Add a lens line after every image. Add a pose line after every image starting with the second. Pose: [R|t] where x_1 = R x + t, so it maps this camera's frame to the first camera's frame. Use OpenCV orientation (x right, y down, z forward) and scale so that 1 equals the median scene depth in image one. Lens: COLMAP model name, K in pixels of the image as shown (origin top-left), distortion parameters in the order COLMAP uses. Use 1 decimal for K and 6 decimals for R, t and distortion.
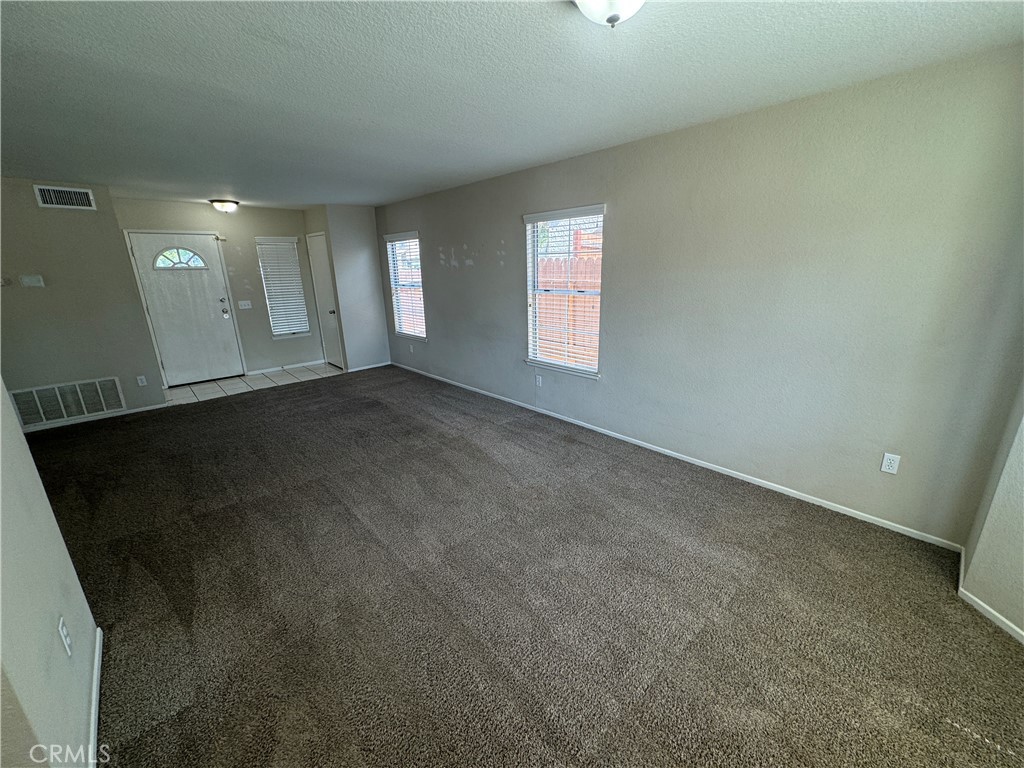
lens RADIAL K [[409.1, 0, 509.7], [0, 409.1, 384.7], [0, 0, 1]] dist [-0.001702, 0.000346]
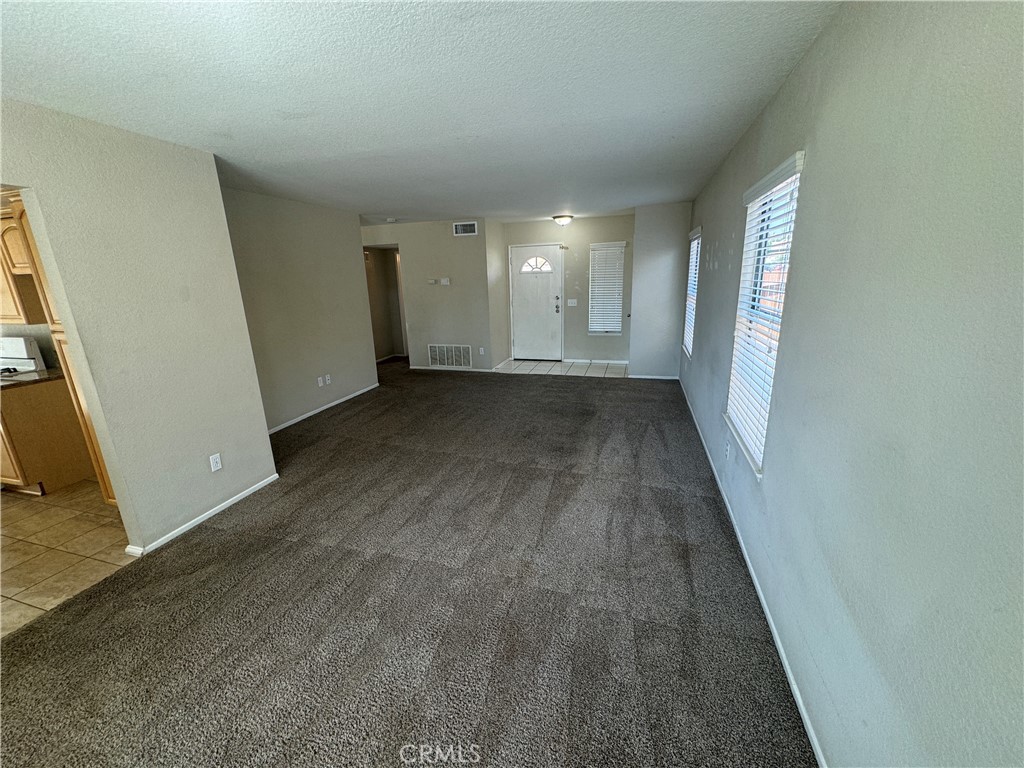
lens RADIAL K [[409.1, 0, 510.6], [0, 409.1, 380.6], [0, 0, 1]] dist [-0.001702, 0.000346]
pose [[0.496500, 0.221760, -0.839232, 0.379438], [-0.223923, 0.966814, 0.122997, -0.107045], [0.838657, 0.126855, 0.529681, 0.329315]]
